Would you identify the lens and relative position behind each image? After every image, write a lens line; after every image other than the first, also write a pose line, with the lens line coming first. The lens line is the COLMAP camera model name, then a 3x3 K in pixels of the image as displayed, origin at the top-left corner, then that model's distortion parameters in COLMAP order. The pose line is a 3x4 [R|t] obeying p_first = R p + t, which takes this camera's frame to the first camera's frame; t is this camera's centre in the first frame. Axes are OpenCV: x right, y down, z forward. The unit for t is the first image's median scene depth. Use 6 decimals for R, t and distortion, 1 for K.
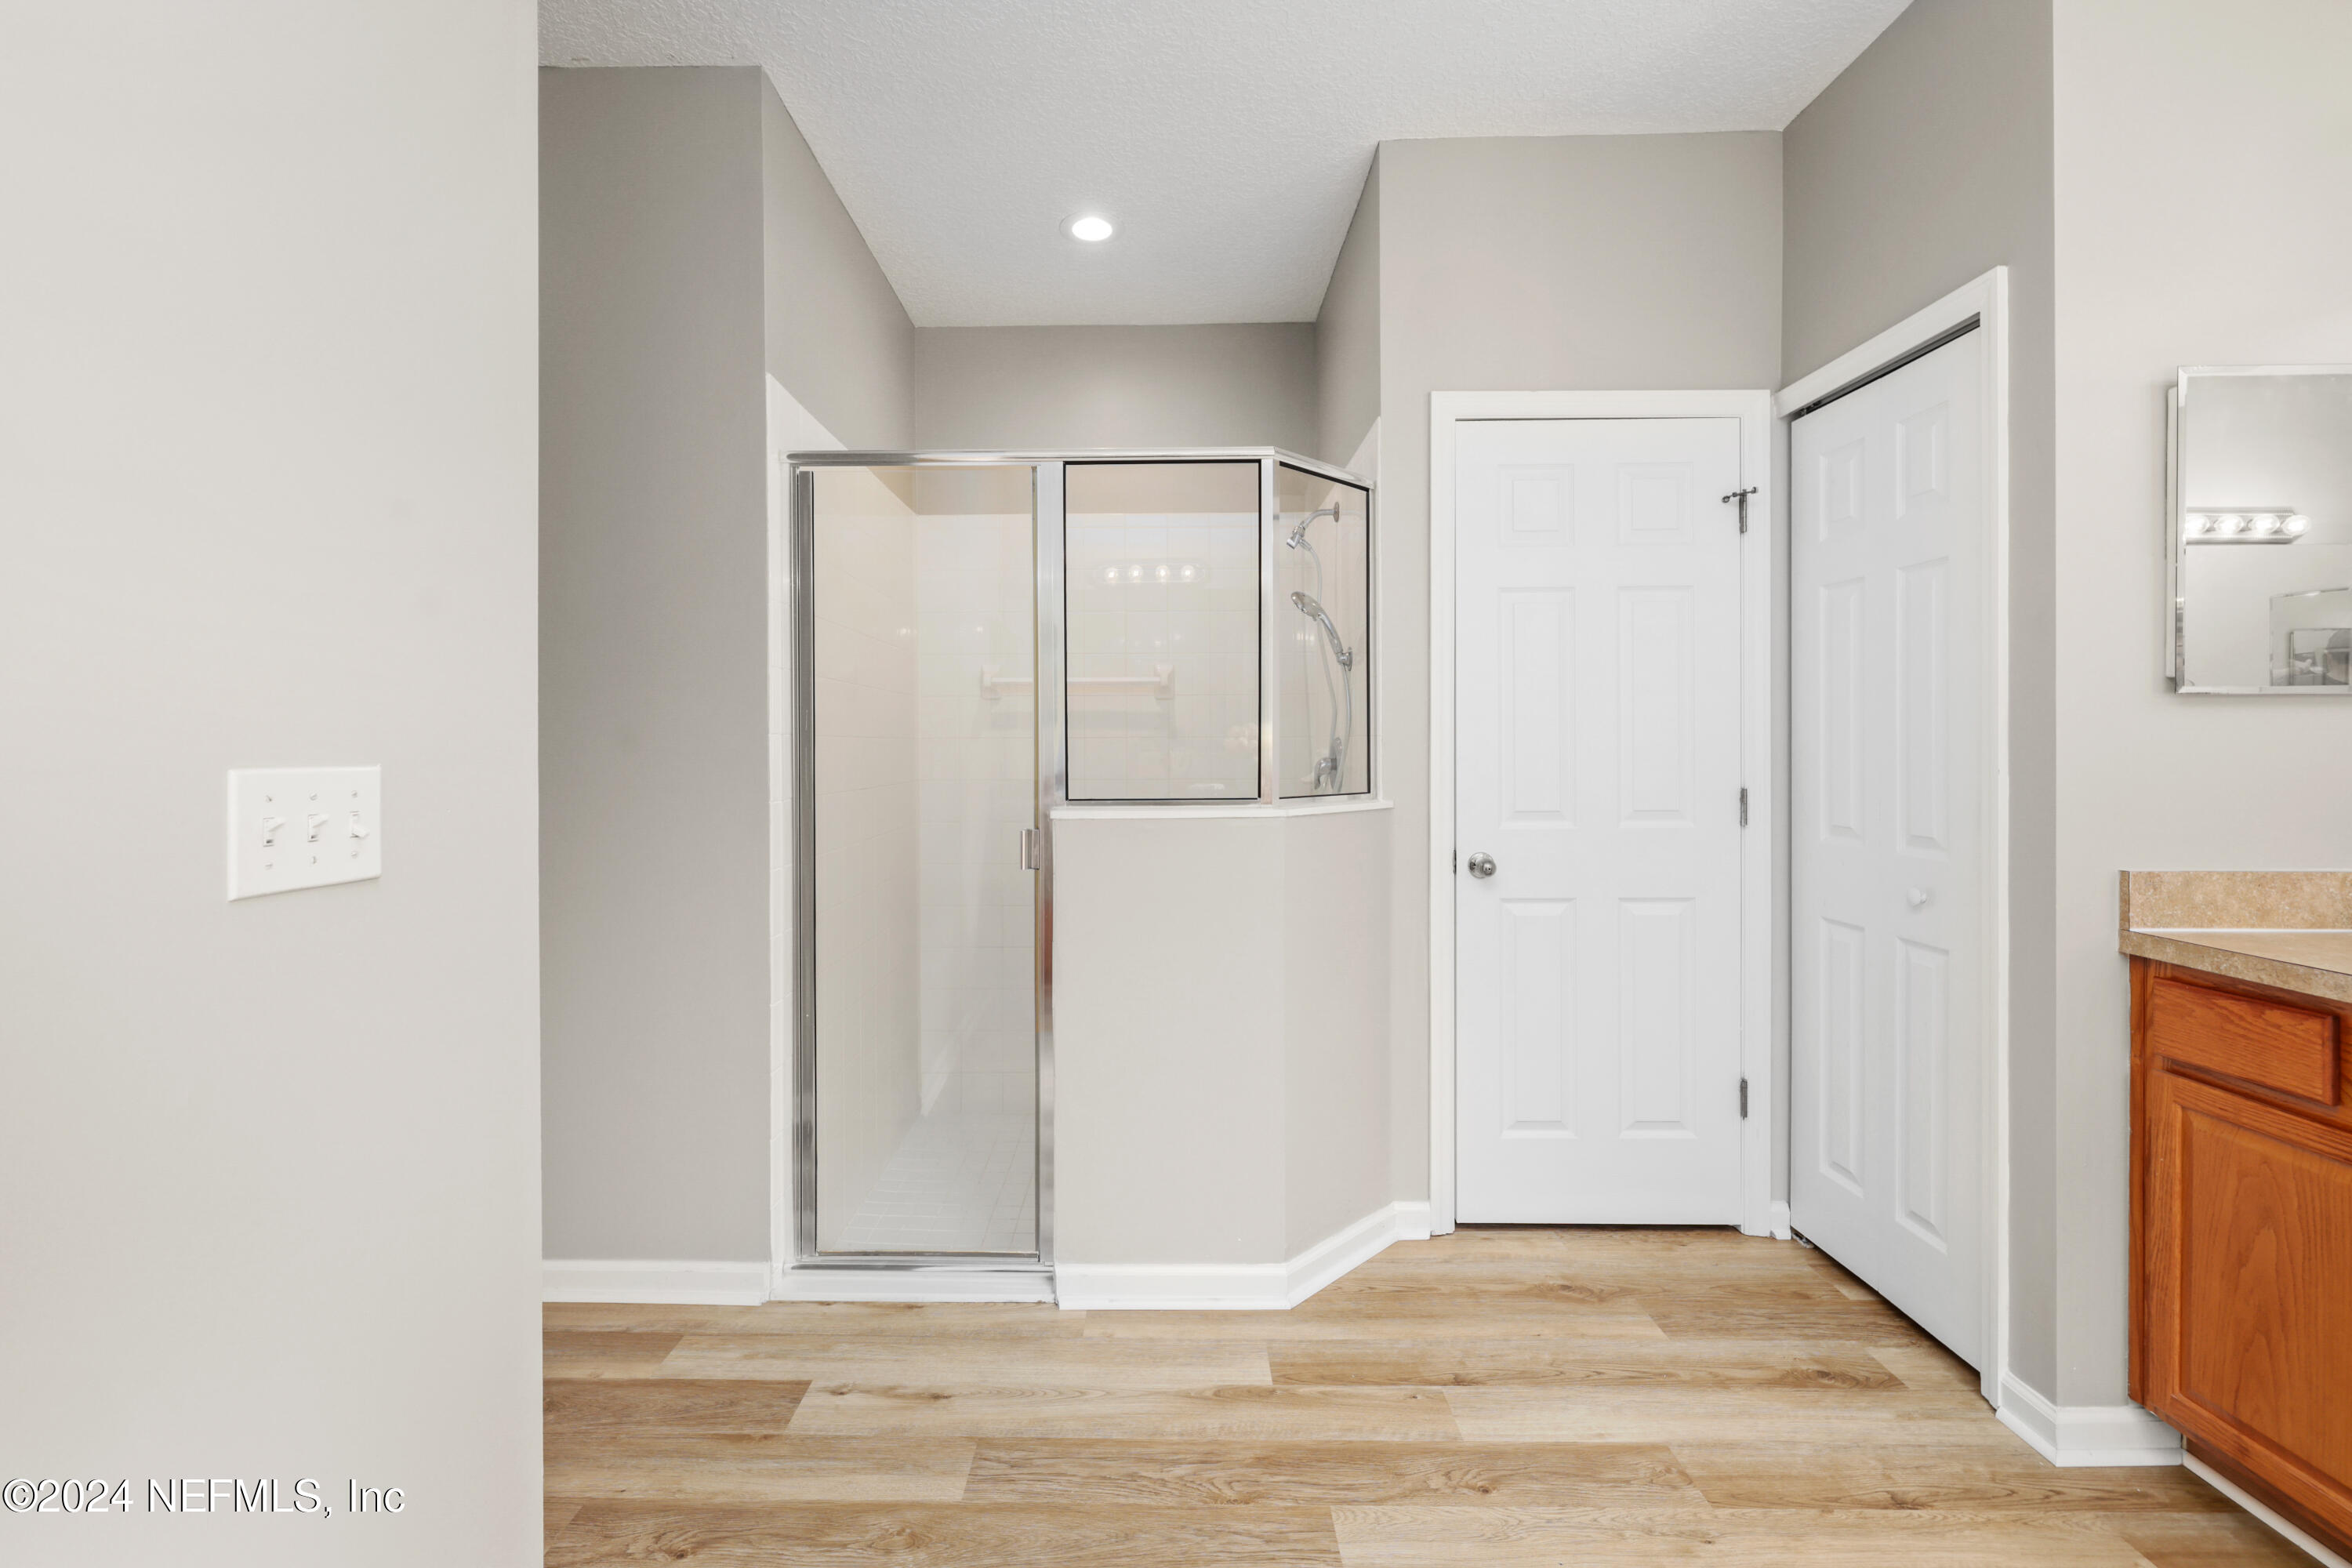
lens RADIAL K [[987.5, 0, 1132.4], [0, 987.5, 747.2], [0, 0, 1]] dist [-0.004303, 0.000922]
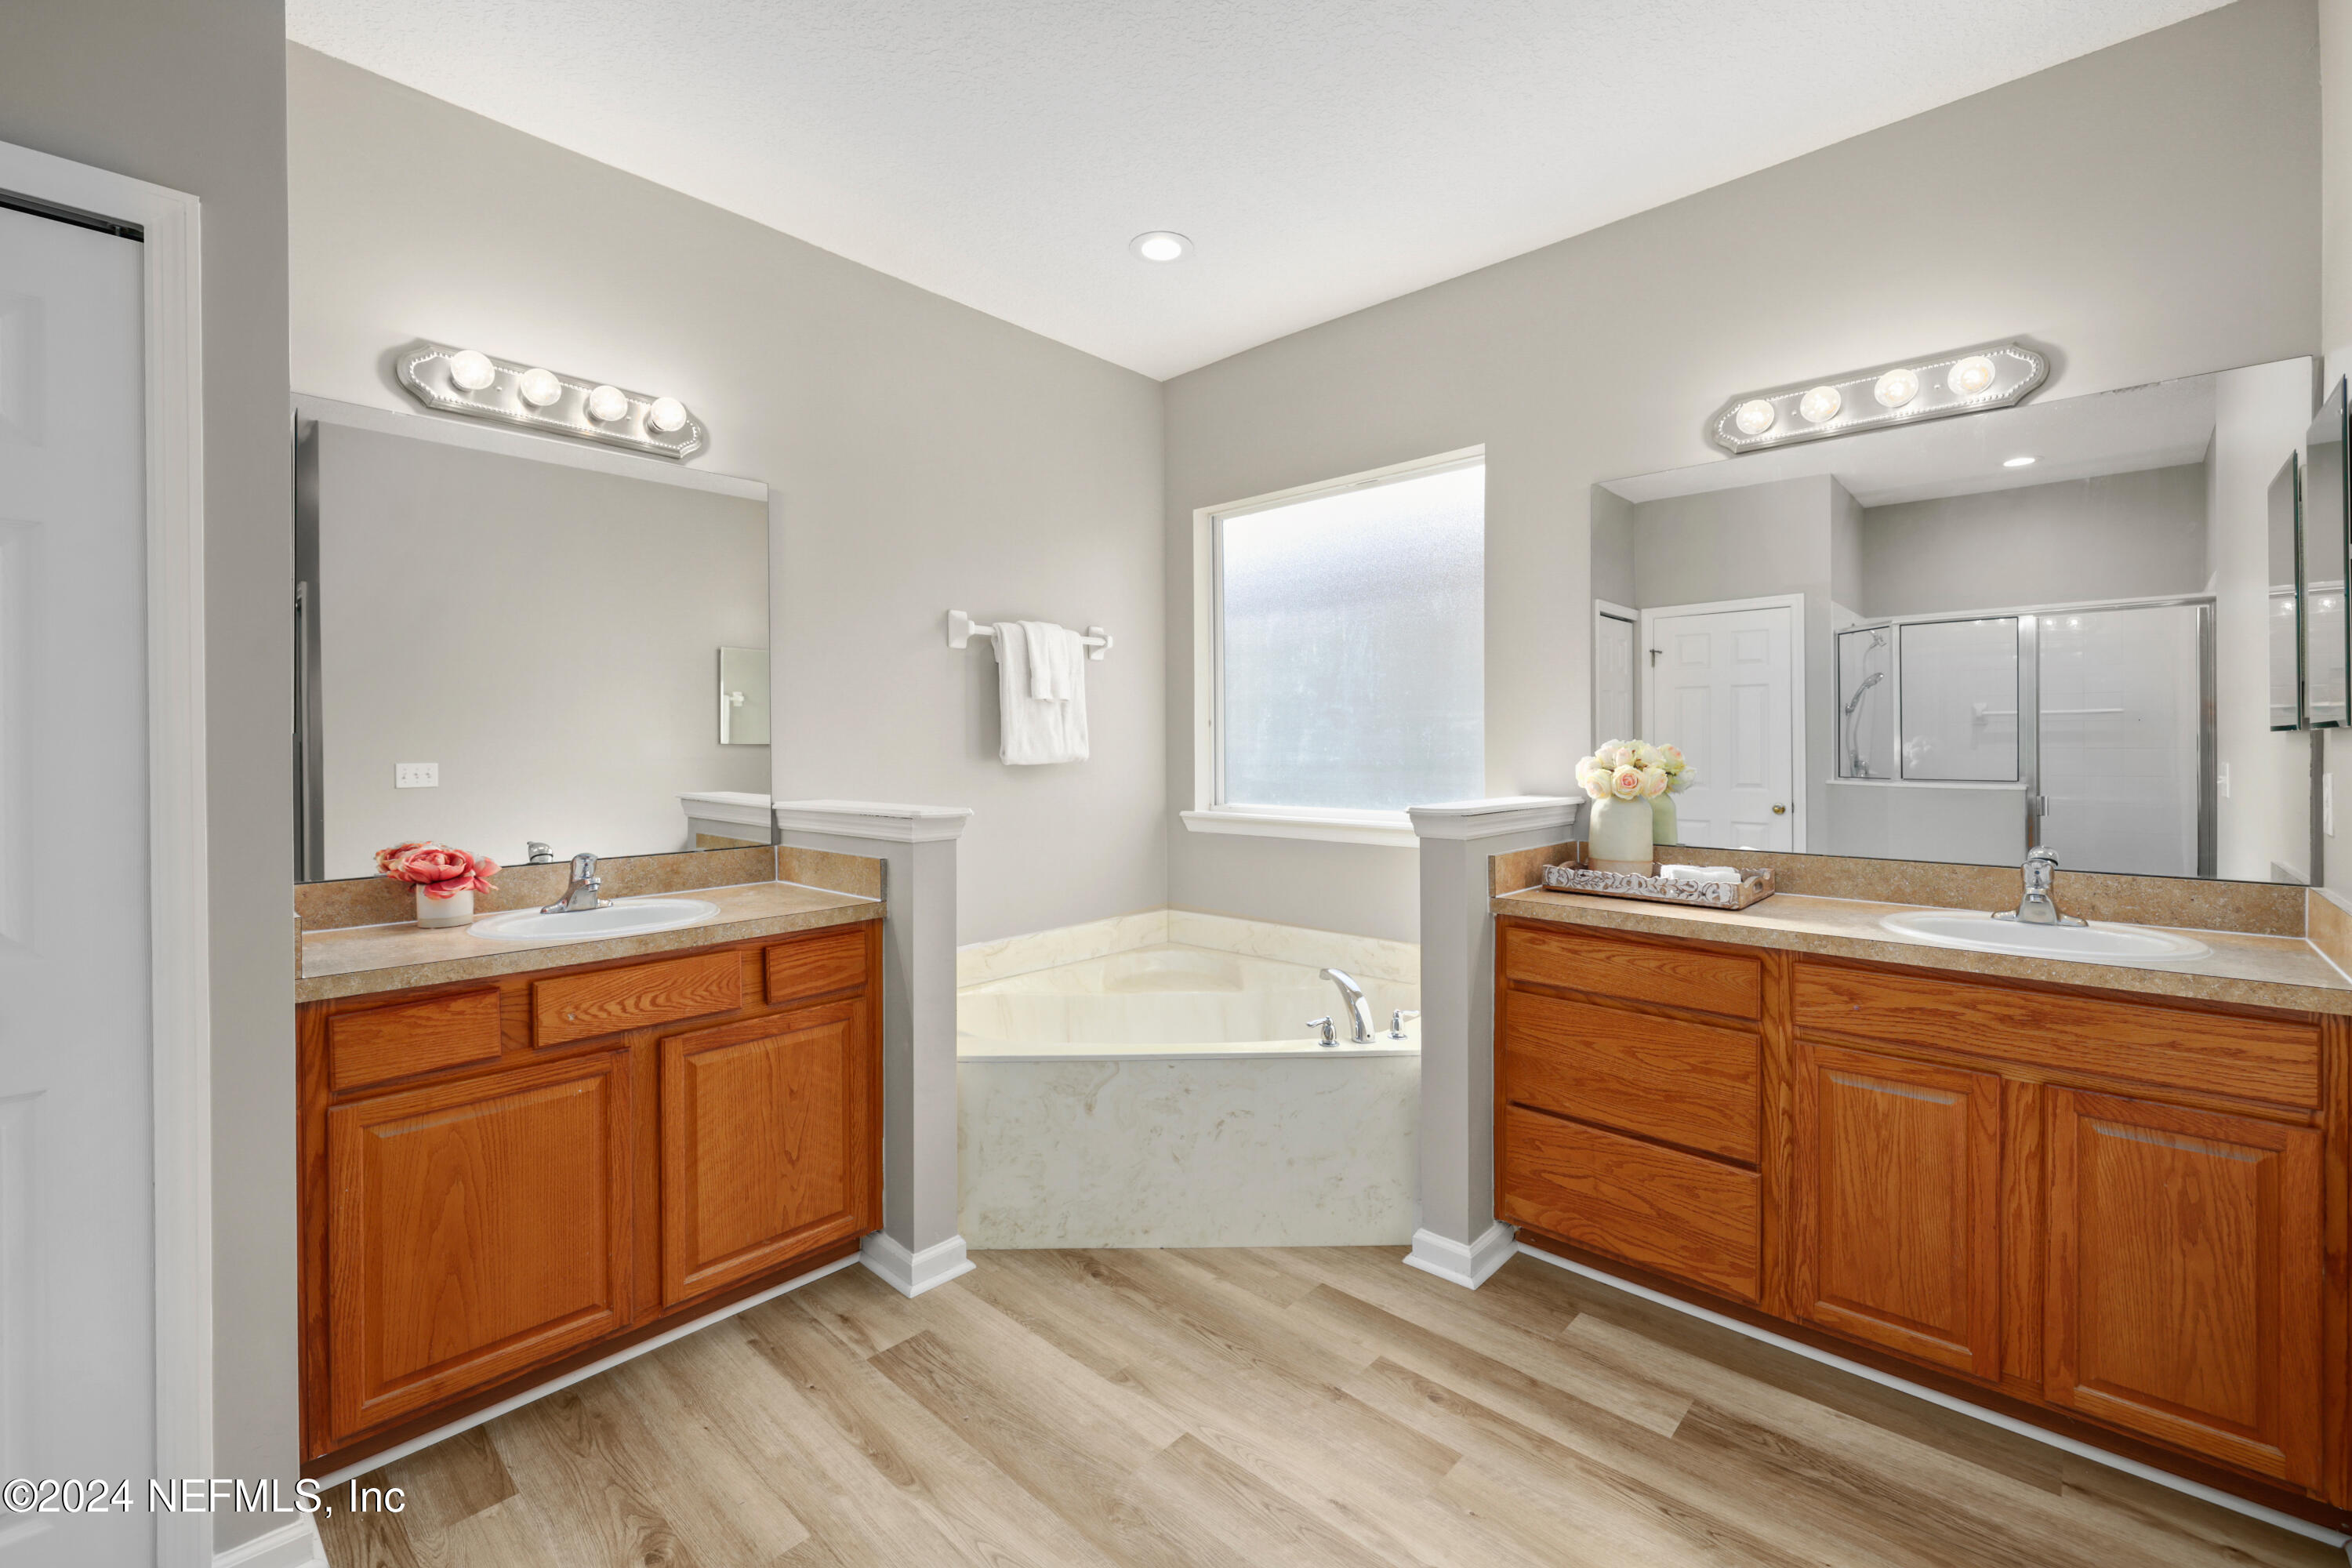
lens RADIAL K [[987.5, 0, 1161.4], [0, 987.5, 752.9], [0, 0, 1]] dist [-0.004303, 0.000922]
pose [[-0.744389, 0.004998, 0.667727, -0.248914], [0.010254, 0.999940, 0.003947, -0.028607], [-0.667667, 0.009785, -0.744396, 1.093579]]
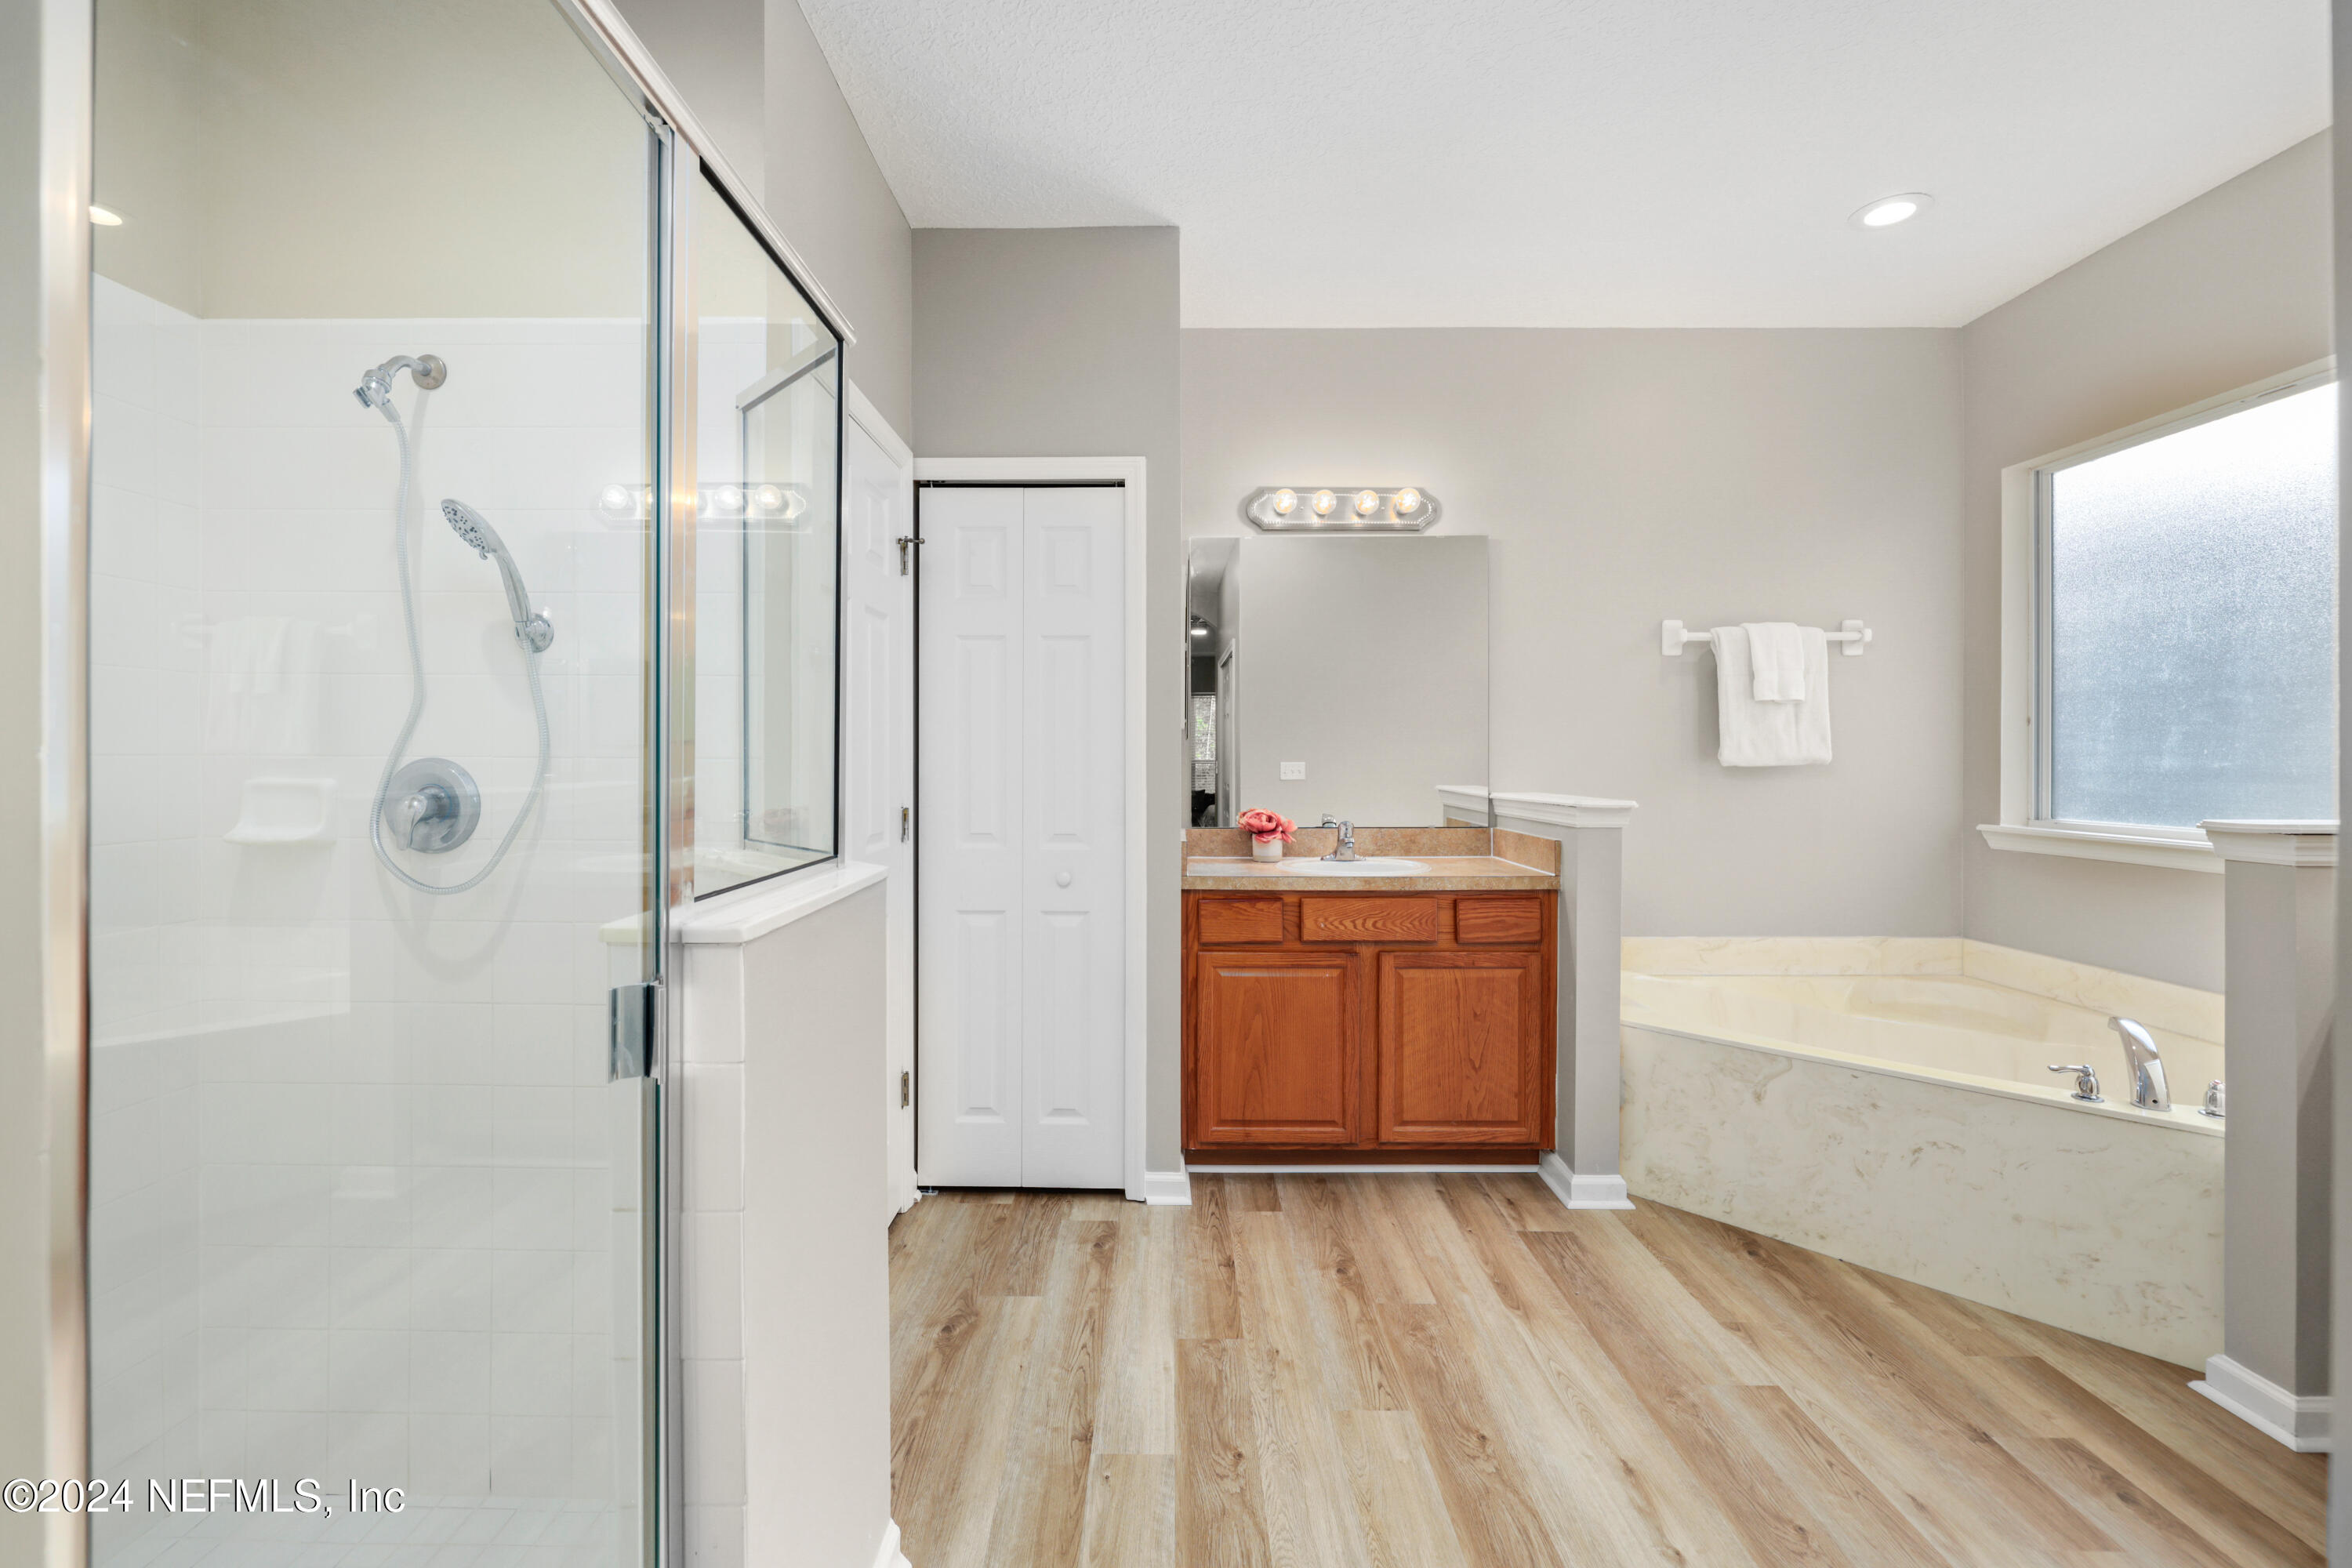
lens RADIAL K [[987.5, 0, 1158.0], [0, 987.5, 764.5], [0, 0, 1]] dist [-0.004303, 0.000922]
pose [[-0.017327, -0.002136, 0.999848, -0.673343], [0.002124, 0.999995, 0.002174, -0.011009], [-0.999848, 0.002161, -0.017323, 1.023529]]
